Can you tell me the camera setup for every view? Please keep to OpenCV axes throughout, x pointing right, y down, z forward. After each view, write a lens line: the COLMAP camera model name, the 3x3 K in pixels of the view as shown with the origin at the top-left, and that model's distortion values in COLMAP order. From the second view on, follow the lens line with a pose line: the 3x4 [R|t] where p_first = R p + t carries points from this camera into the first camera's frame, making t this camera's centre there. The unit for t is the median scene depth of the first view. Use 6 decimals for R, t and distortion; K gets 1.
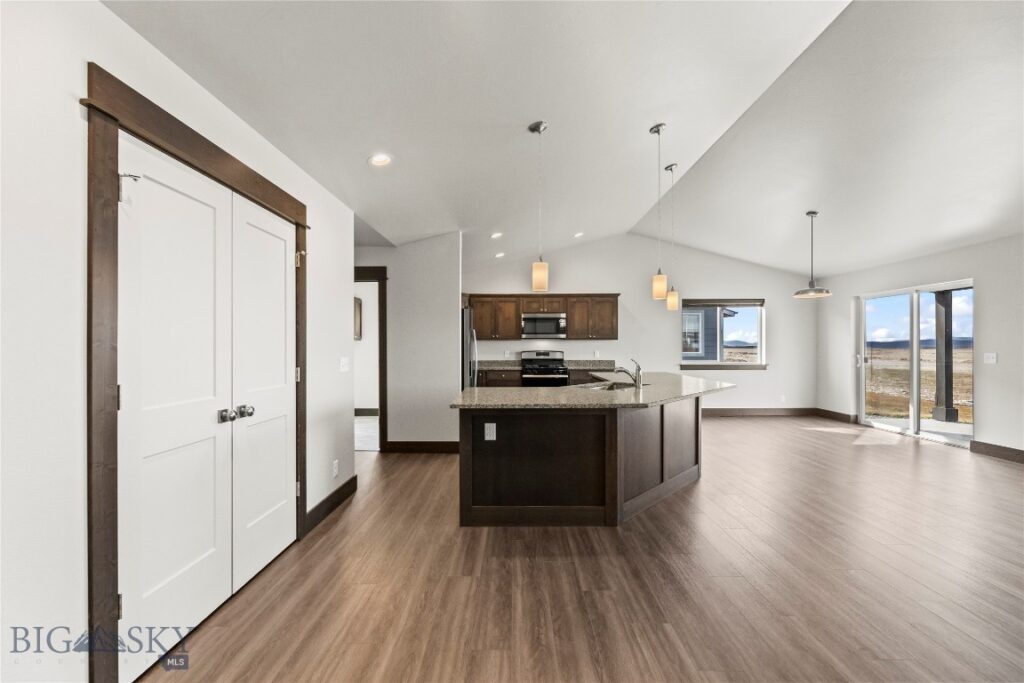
lens RADIAL K [[415.2, 0, 512.4], [0, 415.2, 346.7], [0, 0, 1]] dist [-0.002516, -0.000322]
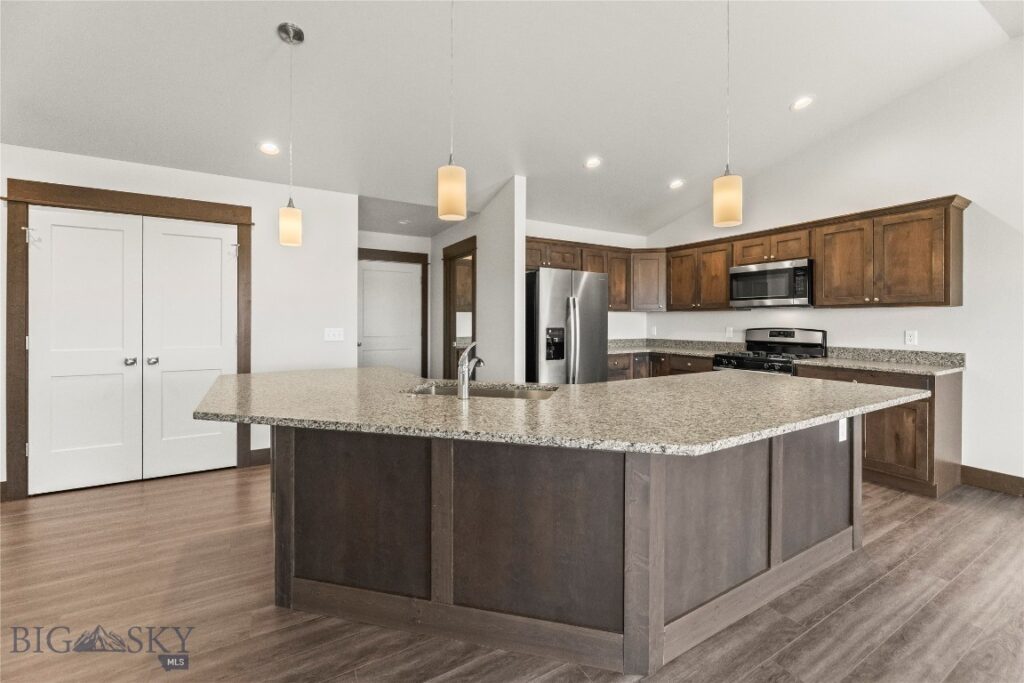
lens RADIAL K [[423.2, 0, 516.9], [0, 423.2, 321.5], [0, 0, 1]] dist [-0.000915, -0.000038]
pose [[0.513834, 0.004222, -0.857879, 0.420976], [-0.005108, 0.999985, 0.001862, 0.001496], [0.857874, 0.003425, 0.513848, 0.421089]]
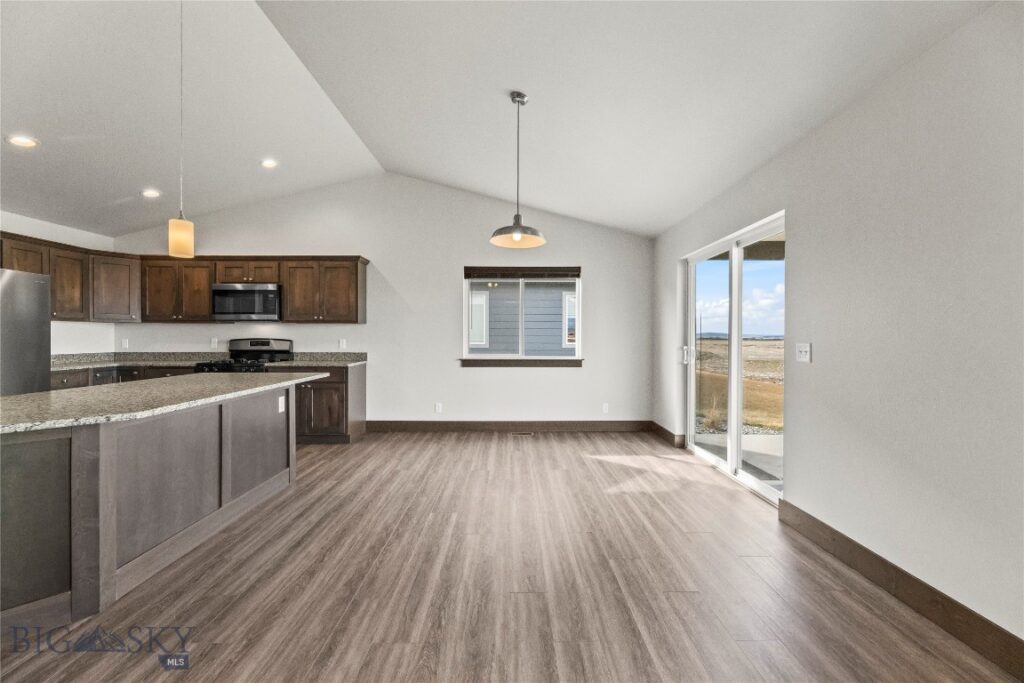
lens RADIAL K [[417.1, 0, 515.2], [0, 417.1, 339.1], [0, 0, 1]] dist [-0.001962, 0.000103]
pose [[0.999807, 0.004011, 0.019228, 0.531945], [-0.004076, 0.999986, 0.003339, 0.006930], [-0.019215, -0.003417, 0.999810, 0.319225]]
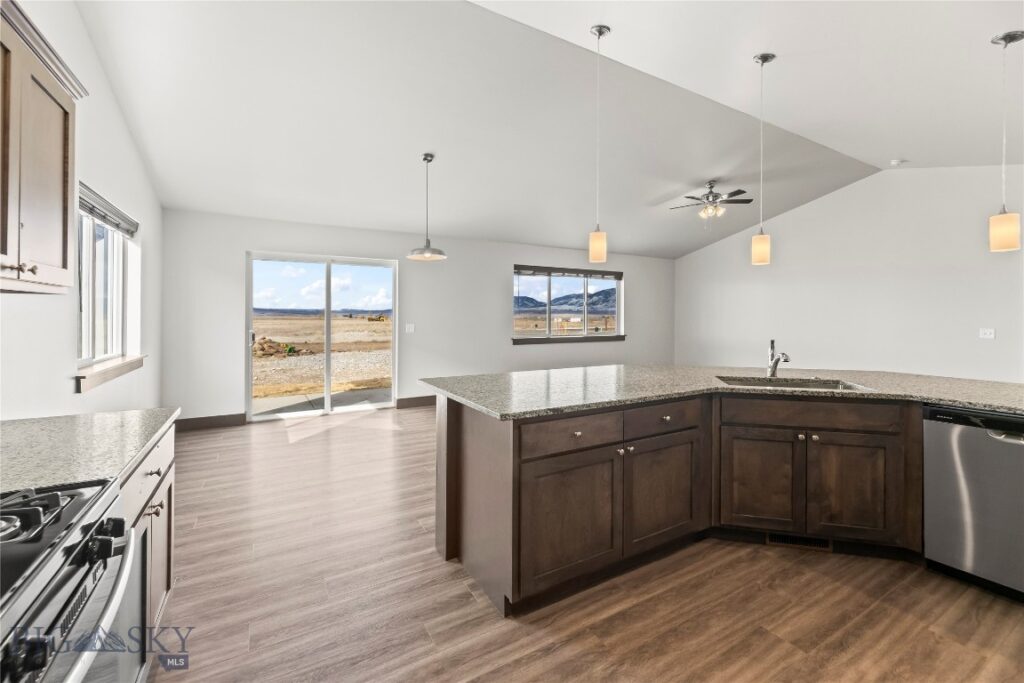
lens RADIAL K [[429.2, 0, 511.2], [0, 429.2, 316.7], [0, 0, 1]] dist [-0.000720, -0.000089]
pose [[-0.510141, 0.001936, 0.860089, -0.068100], [0.001173, 0.999998, -0.001555, -0.003055], [-0.860090, 0.000215, -0.510142, 0.965127]]
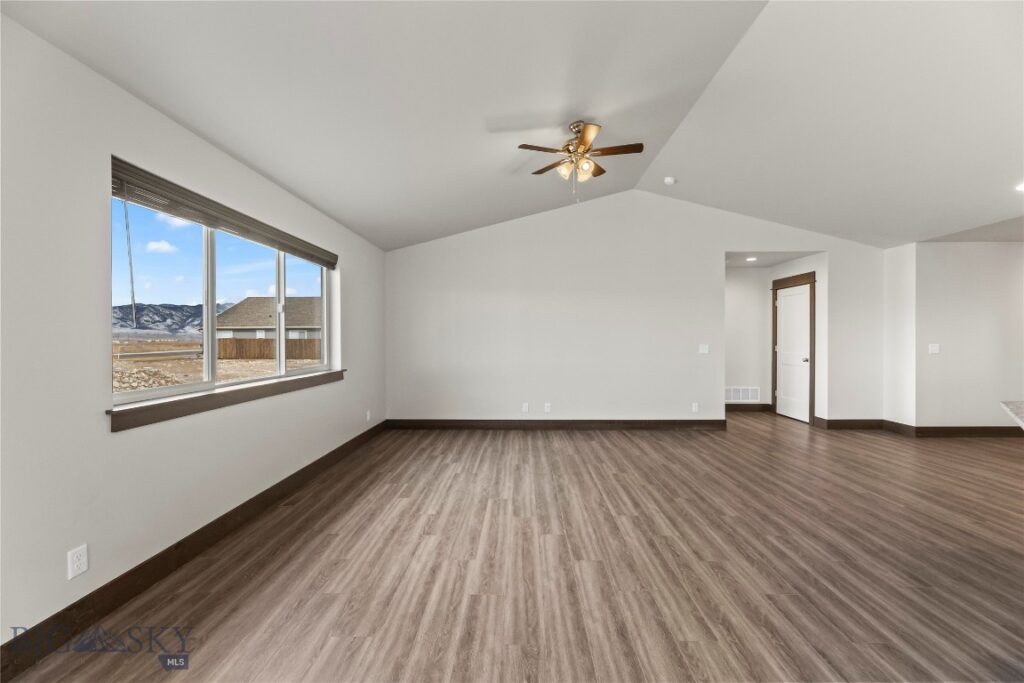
lens RADIAL K [[417.1, 0, 515.2], [0, 417.1, 339.1], [0, 0, 1]] dist [-0.001962, 0.000103]
pose [[-0.999967, 0.005083, 0.006333, 0.520674], [0.005100, 0.999984, 0.002610, 0.000140], [-0.006319, 0.002642, -0.999977, 0.728295]]
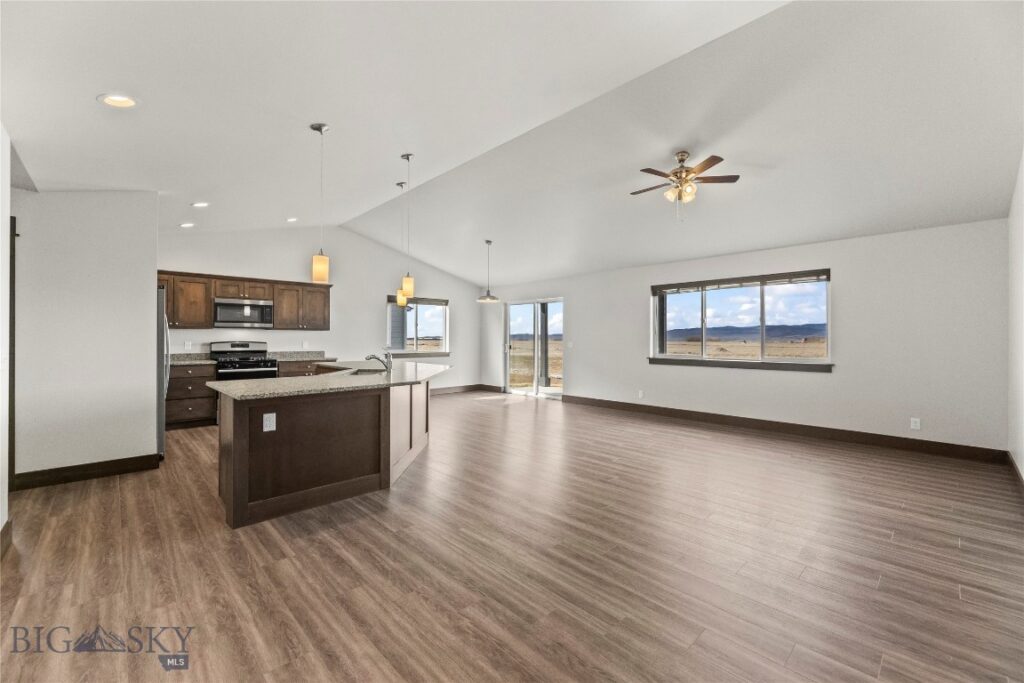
lens RADIAL K [[417.1, 0, 515.2], [0, 417.1, 339.1], [0, 0, 1]] dist [-0.001962, 0.000103]
pose [[0.714857, 0.002925, 0.699264, -0.140455], [-0.003592, 0.999993, -0.000511, 0.003107], [-0.699261, -0.002147, 0.714863, -0.045124]]
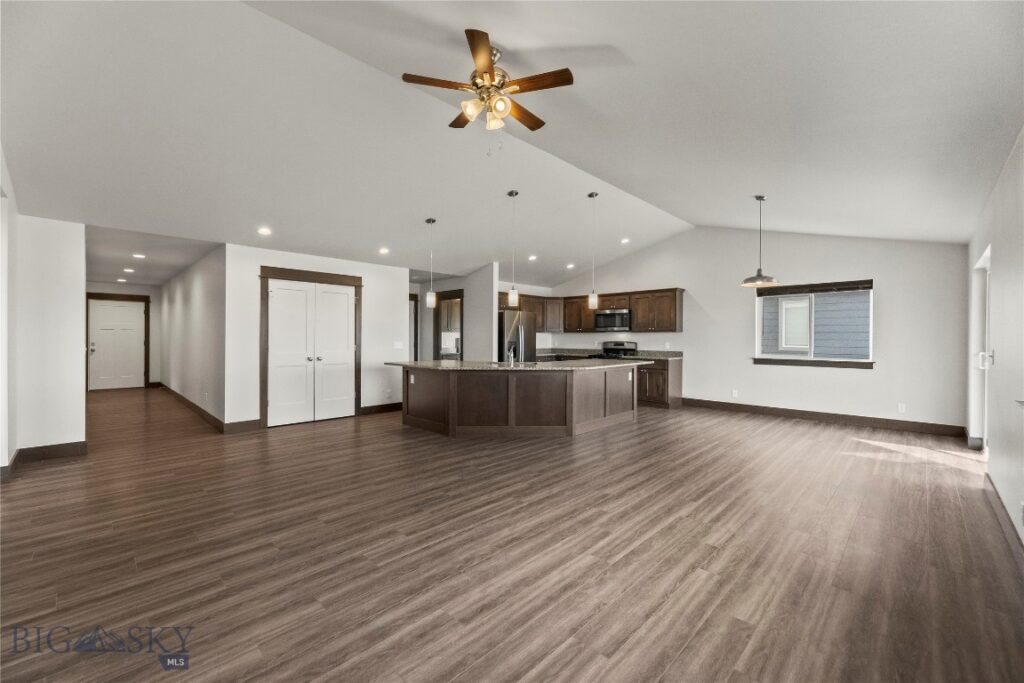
lens RADIAL K [[414.7, 0, 517.6], [0, 414.7, 341.1], [0, 0, 1]] dist [-0.000588, -0.000044]
pose [[0.724933, 0.010936, -0.688733, 0.728985], [-0.006575, 0.999938, 0.008957, -0.000272], [0.688788, -0.001965, 0.724960, -0.043338]]
